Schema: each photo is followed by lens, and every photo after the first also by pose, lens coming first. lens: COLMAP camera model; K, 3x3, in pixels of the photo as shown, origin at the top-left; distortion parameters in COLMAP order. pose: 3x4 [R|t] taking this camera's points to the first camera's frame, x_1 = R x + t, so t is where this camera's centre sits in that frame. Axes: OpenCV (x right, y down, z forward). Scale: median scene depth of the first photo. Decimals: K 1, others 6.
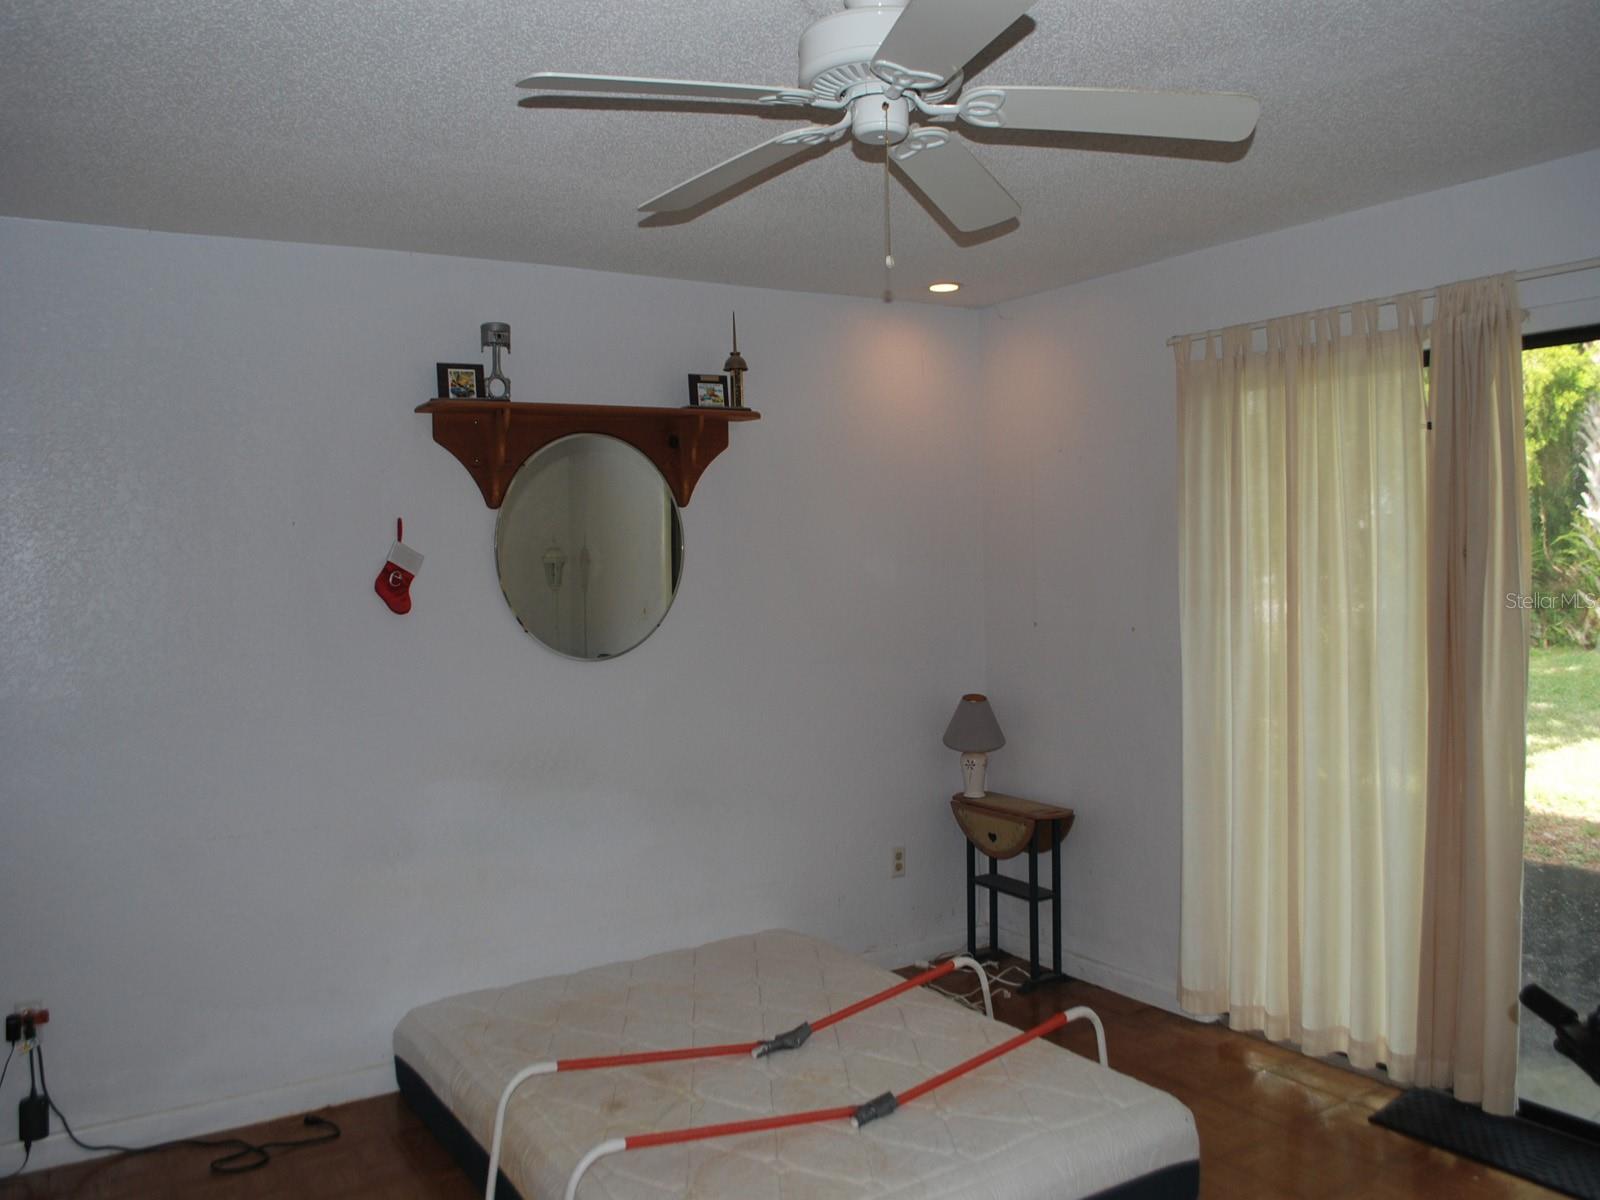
lens RADIAL K [[1261.8, 0, 800.0], [0, 1261.8, 600.0], [0, 0, 1]] dist [-0.086421, 0.010453]
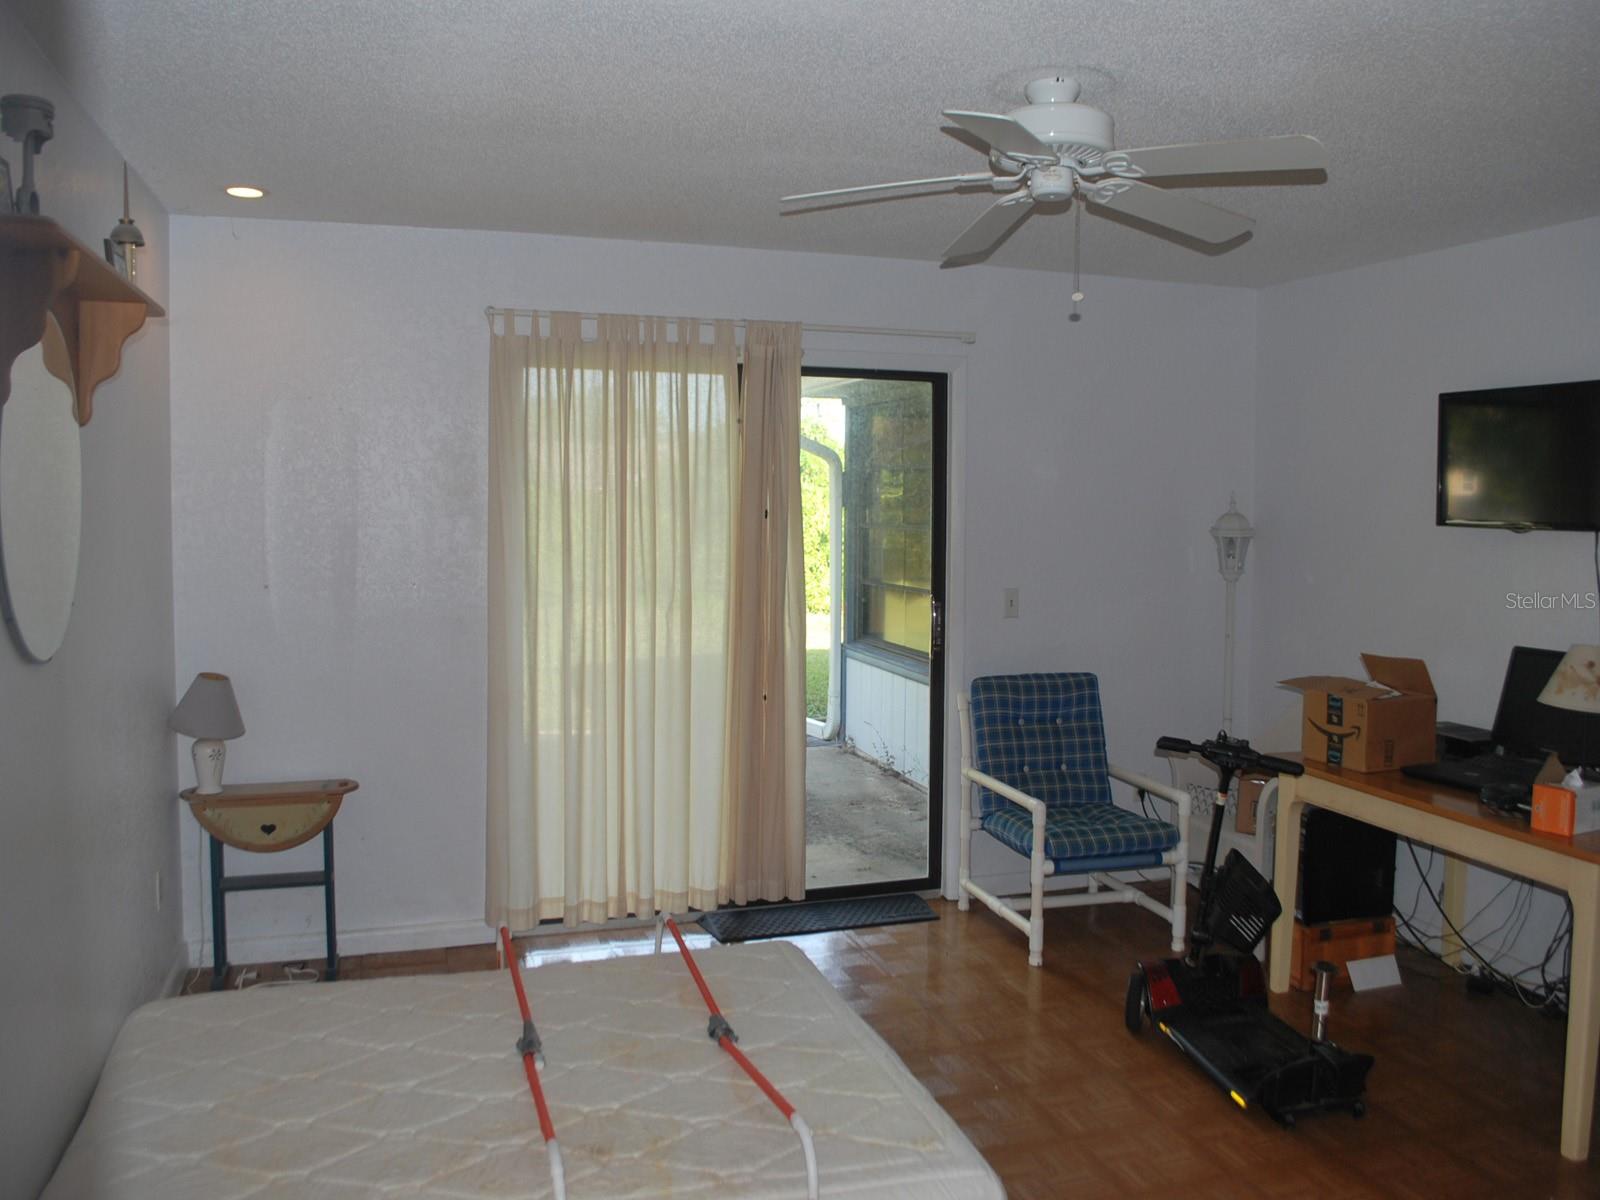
lens RADIAL K [[1261.8, 0, 800.0], [0, 1261.8, 600.0], [0, 0, 1]] dist [-0.086421, 0.010453]
pose [[0.243018, -0.051081, 0.968676, -0.640528], [0.016866, 0.998684, 0.048433, -0.008197], [-0.969875, 0.004567, 0.243560, 0.462683]]
